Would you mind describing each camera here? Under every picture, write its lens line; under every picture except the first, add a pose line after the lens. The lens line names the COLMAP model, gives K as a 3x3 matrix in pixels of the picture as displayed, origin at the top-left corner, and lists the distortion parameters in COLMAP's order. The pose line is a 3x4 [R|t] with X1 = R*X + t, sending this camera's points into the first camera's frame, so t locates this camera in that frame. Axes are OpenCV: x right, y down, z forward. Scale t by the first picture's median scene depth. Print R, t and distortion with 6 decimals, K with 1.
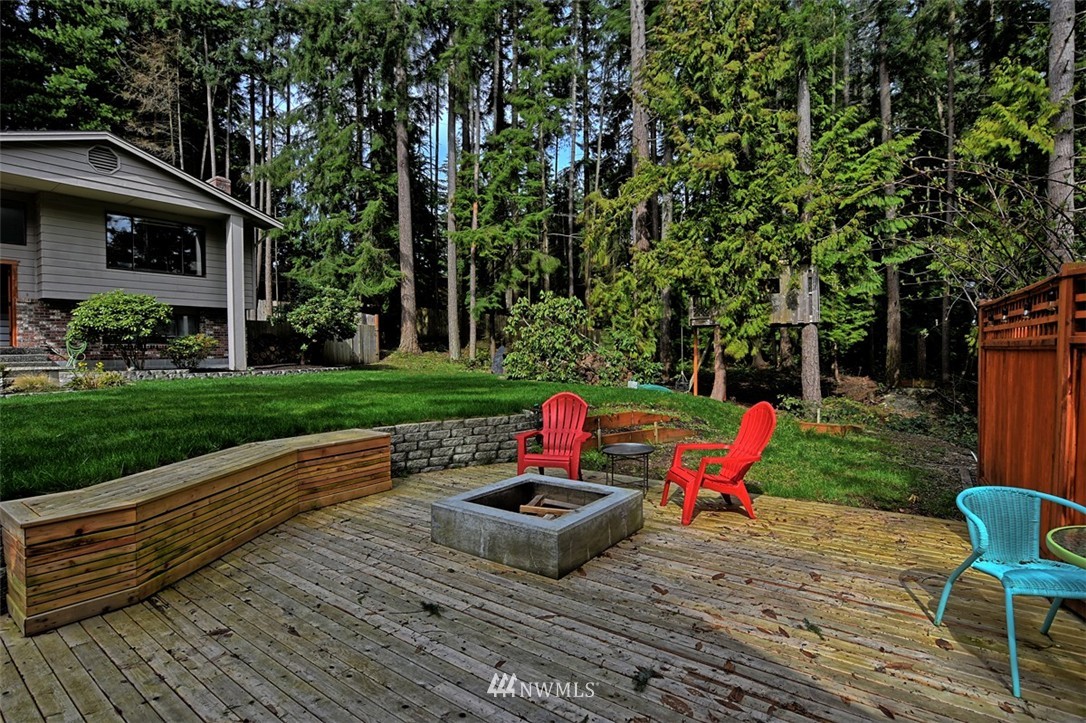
lens RADIAL K [[543.4, 0, 543.0], [0, 543.4, 361.5], [0, 0, 1]] dist [-0.025263, 0.001374]
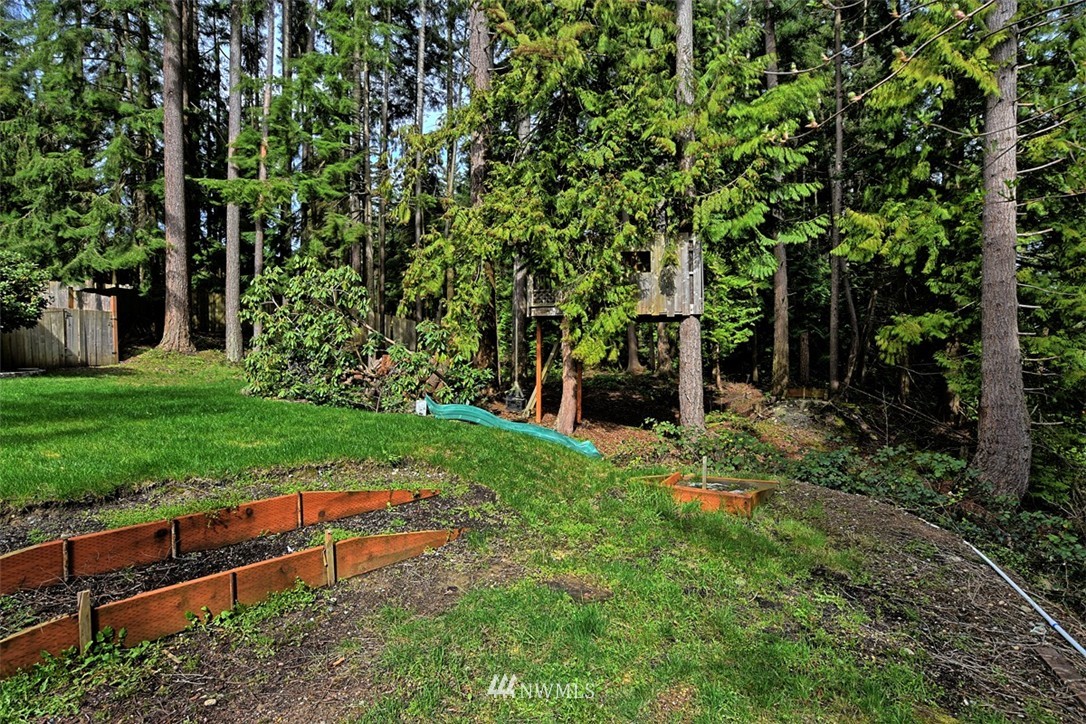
lens RADIAL K [[504.3, 0, 543.0], [0, 504.3, 362.0], [0, 0, 1]] dist [-0.026608, 0.000008]
pose [[0.984164, 0.006066, 0.177156, 0.182234], [-0.006578, 0.999976, 0.002302, -0.009334], [-0.177138, -0.003431, 0.984180, 0.374020]]
